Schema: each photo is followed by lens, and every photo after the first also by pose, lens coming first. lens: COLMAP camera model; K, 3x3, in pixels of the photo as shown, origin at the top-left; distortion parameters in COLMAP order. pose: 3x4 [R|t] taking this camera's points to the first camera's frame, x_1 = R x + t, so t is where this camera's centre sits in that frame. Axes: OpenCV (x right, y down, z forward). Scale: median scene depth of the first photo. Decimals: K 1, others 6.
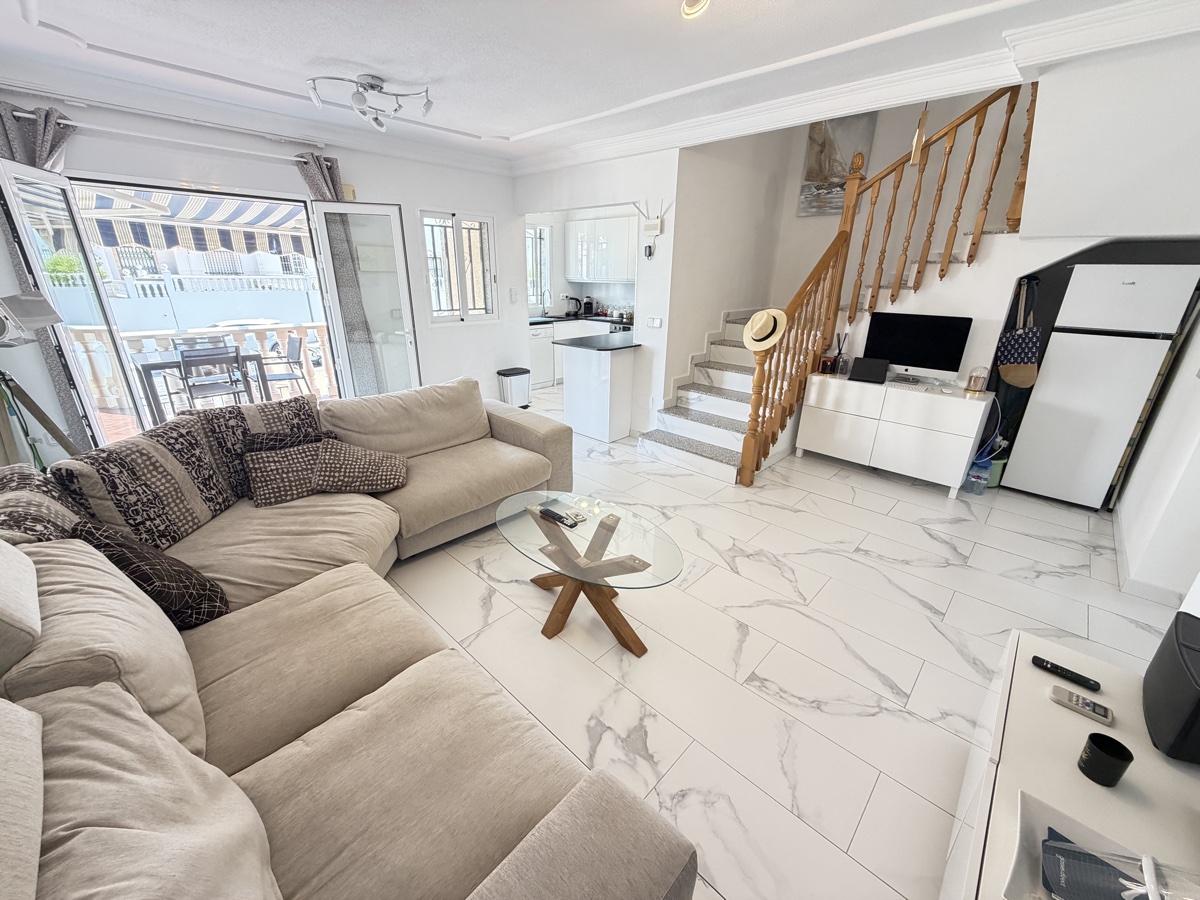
lens RADIAL K [[478.7, 0, 593.0], [0, 478.7, 448.0], [0, 0, 1]] dist [-0.001135, 0.000110]
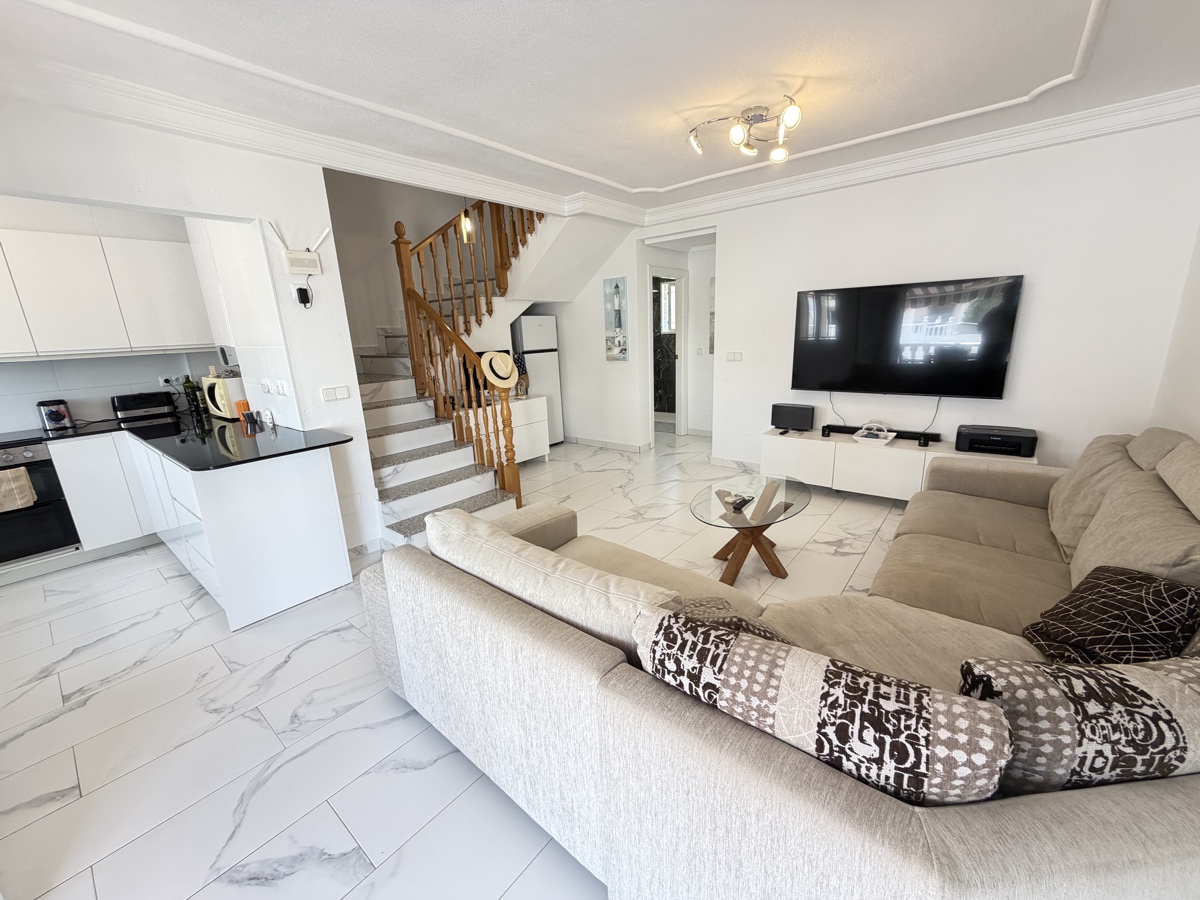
lens RADIAL K [[478.7, 0, 598.4], [0, 478.7, 451.7], [0, 0, 1]] dist [-0.001135, 0.000110]
pose [[-0.077749, -0.259127, 0.962709, -0.383525], [0.380082, 0.885001, 0.268906, -0.142232], [-0.921680, 0.386815, 0.029682, 0.405770]]
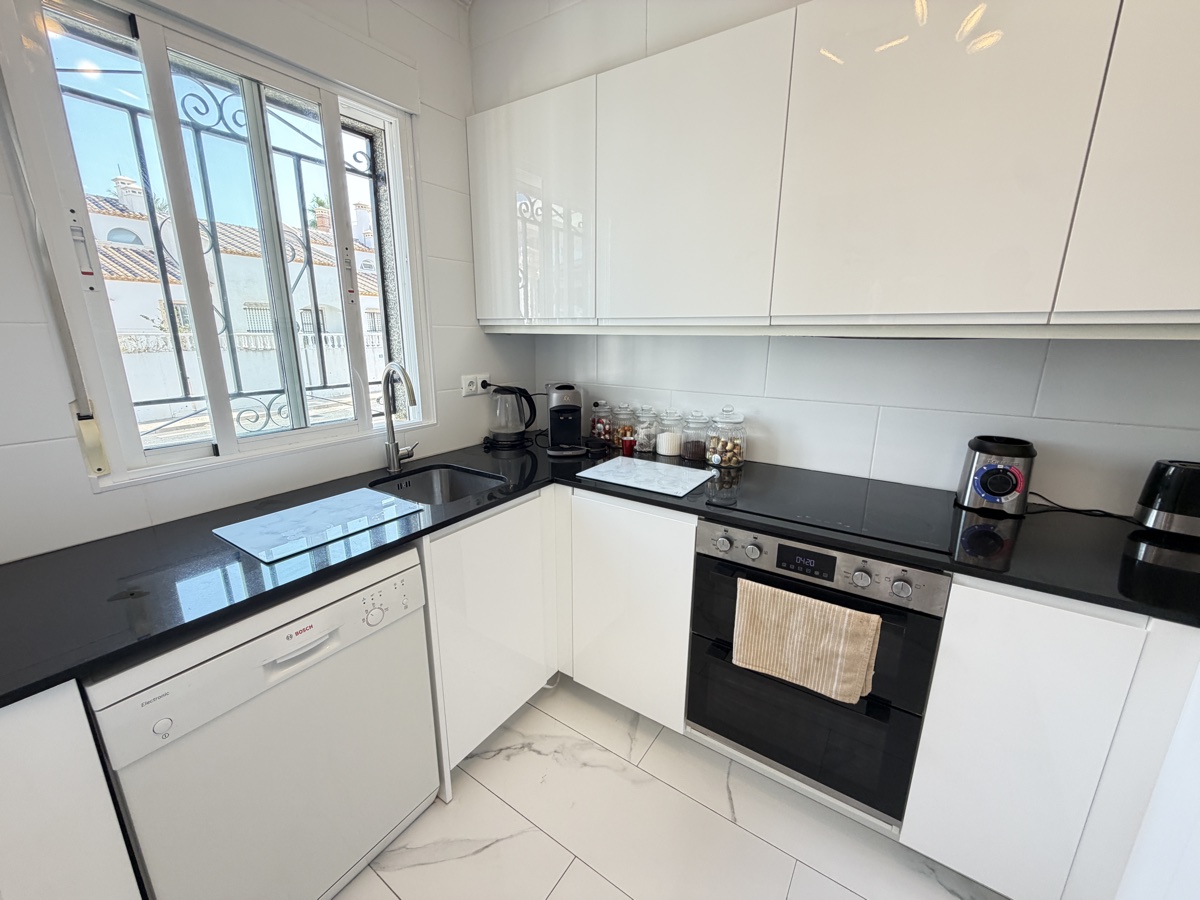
lens RADIAL K [[478.7, 0, 595.2], [0, 478.7, 450.4], [0, 0, 1]] dist [-0.001135, 0.000110]
pose [[0.985484, -0.050363, 0.162124, -0.040976], [0.067682, 0.992362, -0.103139, -0.259436], [-0.155691, 0.112615, 0.981366, 0.760803]]
